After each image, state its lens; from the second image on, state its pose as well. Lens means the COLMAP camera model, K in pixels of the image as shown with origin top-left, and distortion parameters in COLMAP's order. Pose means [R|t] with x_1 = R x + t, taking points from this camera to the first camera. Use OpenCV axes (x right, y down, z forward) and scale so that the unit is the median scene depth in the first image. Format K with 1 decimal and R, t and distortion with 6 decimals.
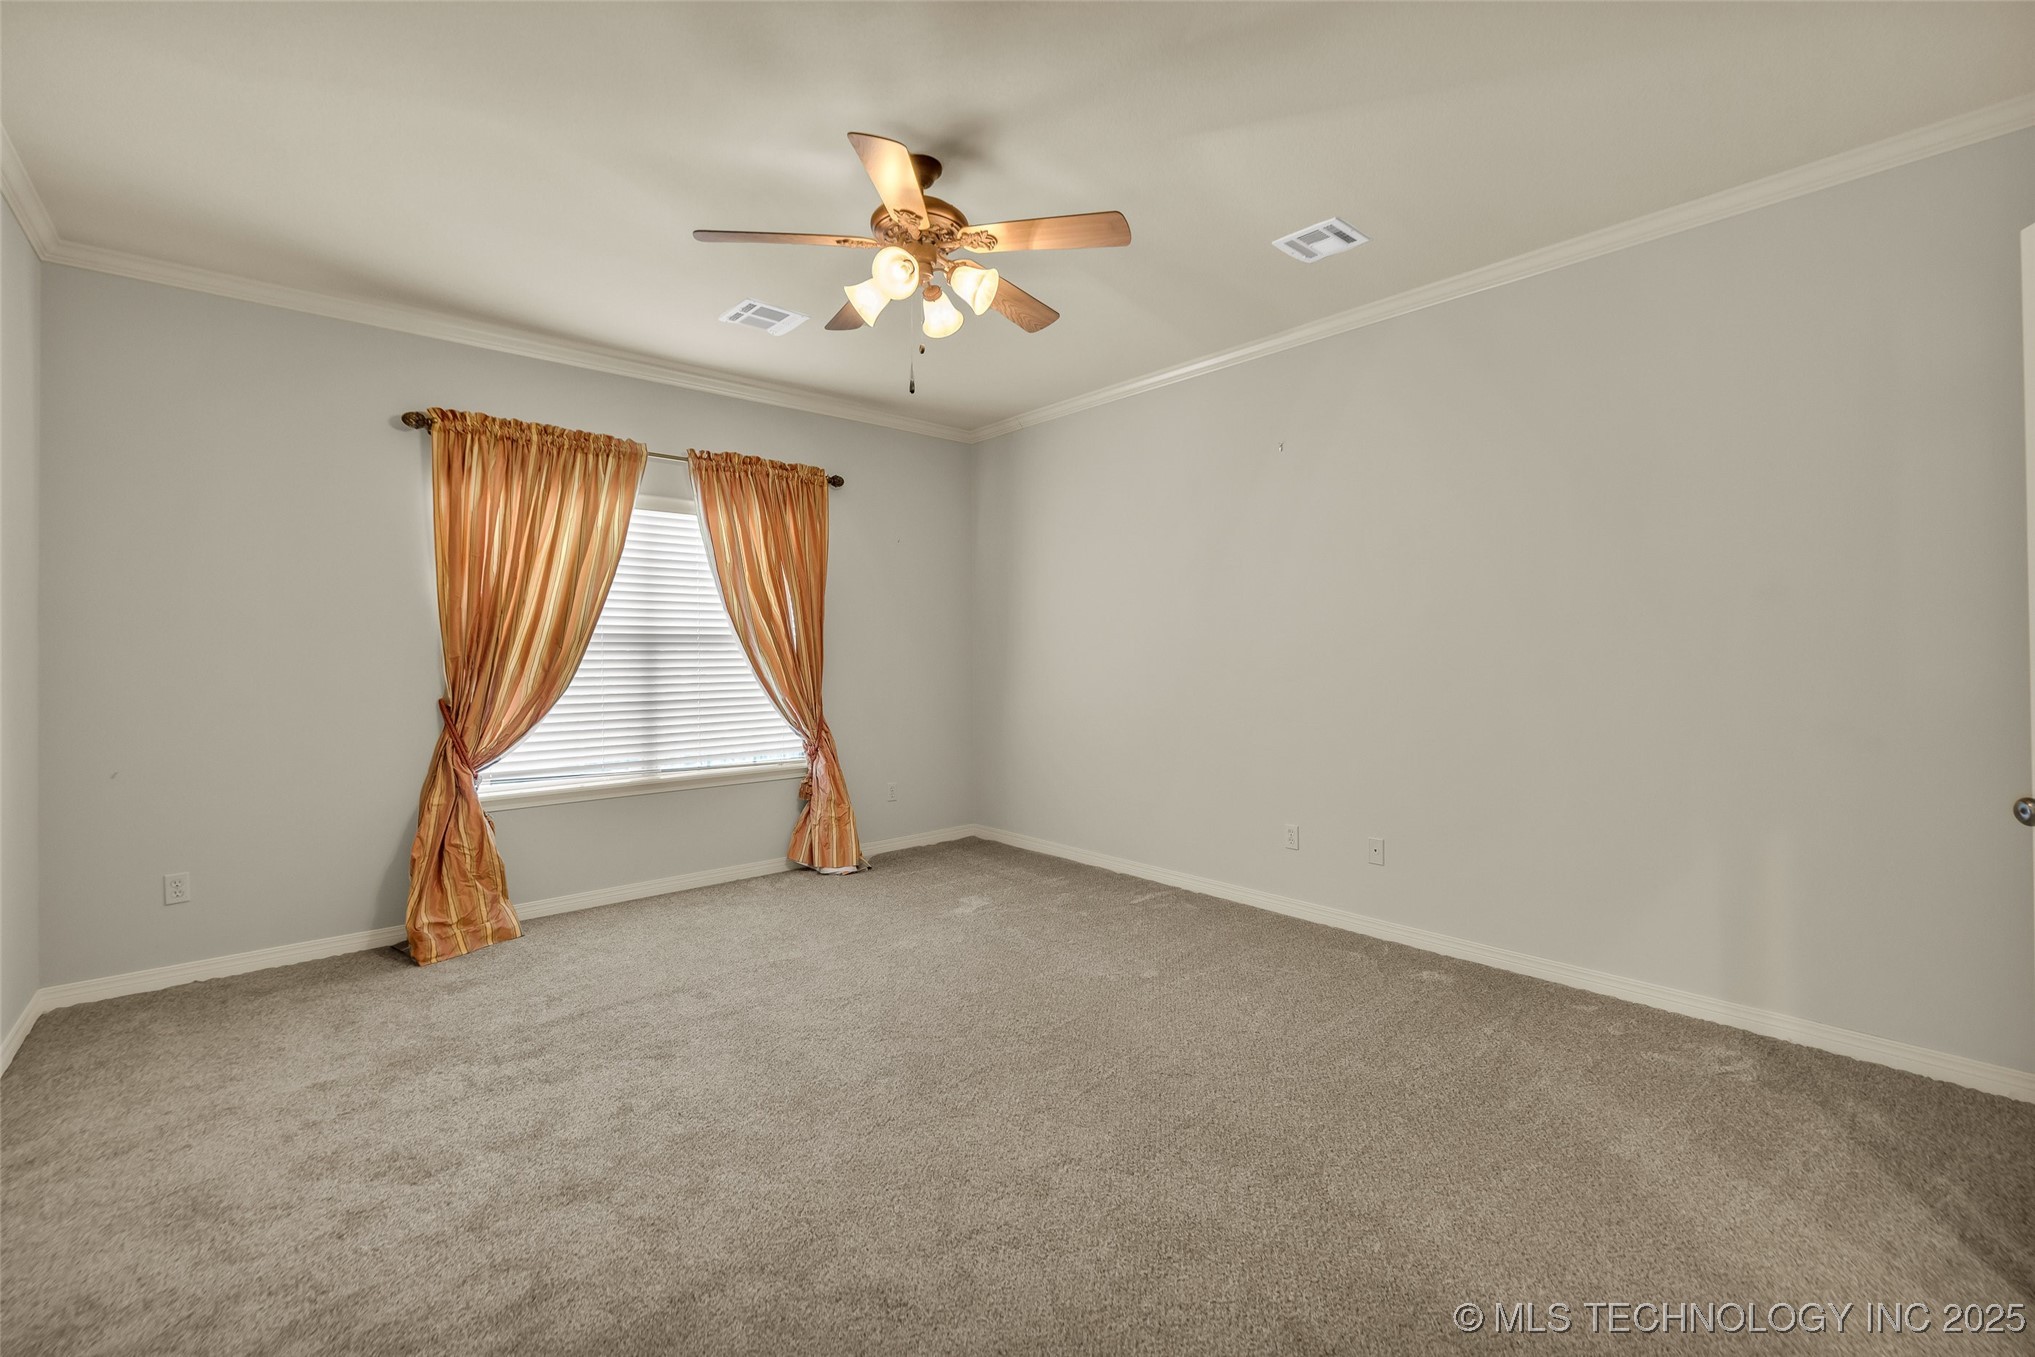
lens RADIAL K [[858.6, 0, 1014.1], [0, 858.6, 650.8], [0, 0, 1]] dist [0.000283, 0.000150]
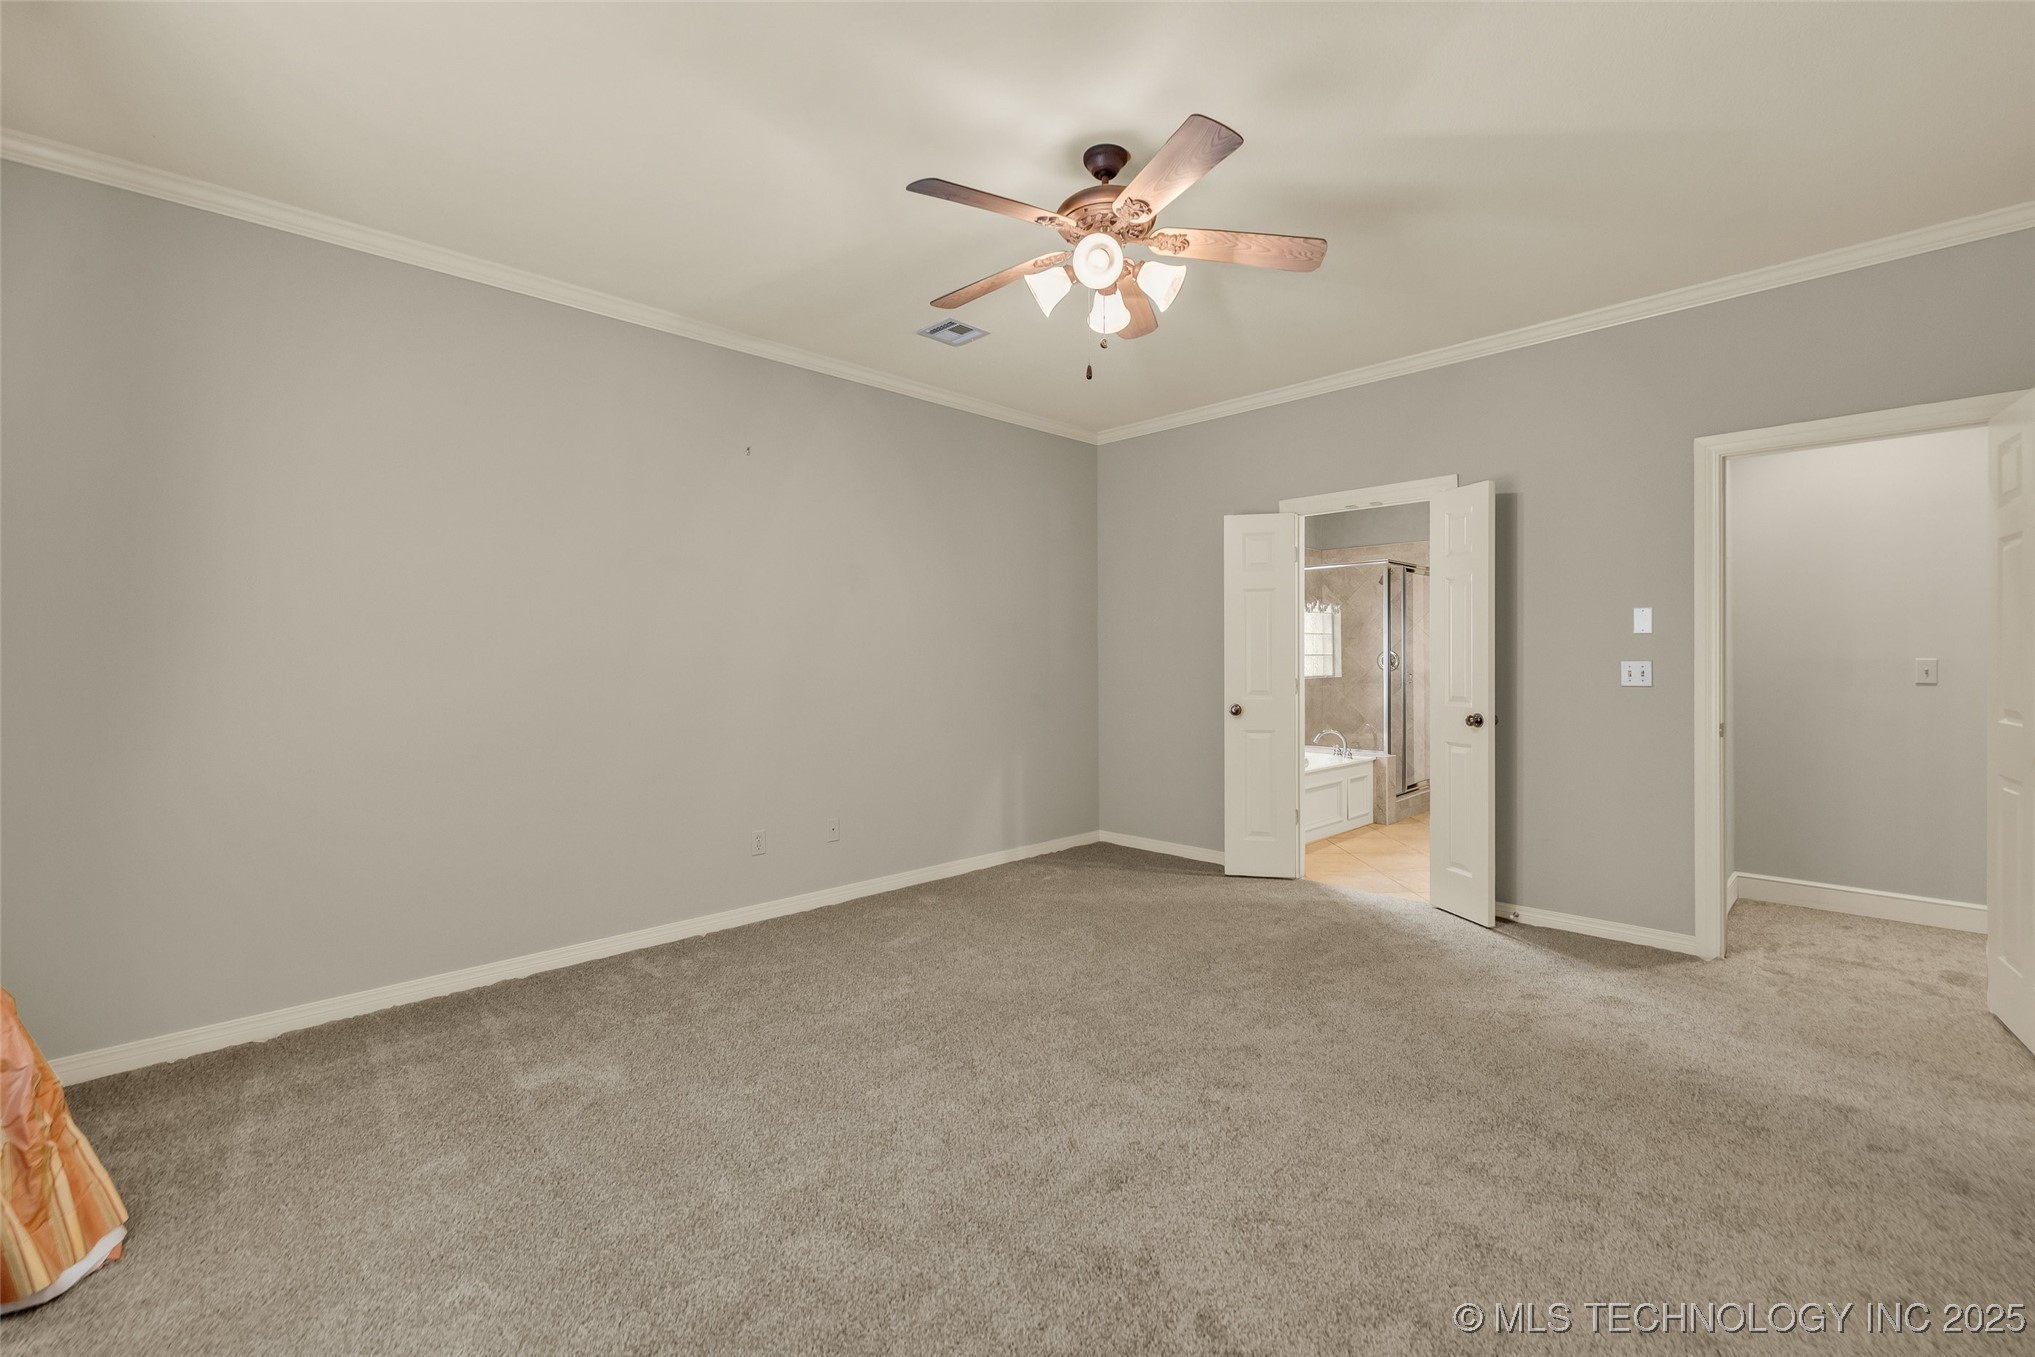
lens RADIAL K [[858.6, 0, 1014.1], [0, 858.6, 650.8], [0, 0, 1]] dist [0.000283, 0.000150]
pose [[-0.048602, 0.004979, 0.998806, -0.649986], [-0.001398, 0.999986, -0.005053, -0.010110], [-0.998817, -0.001641, -0.048595, 0.666914]]
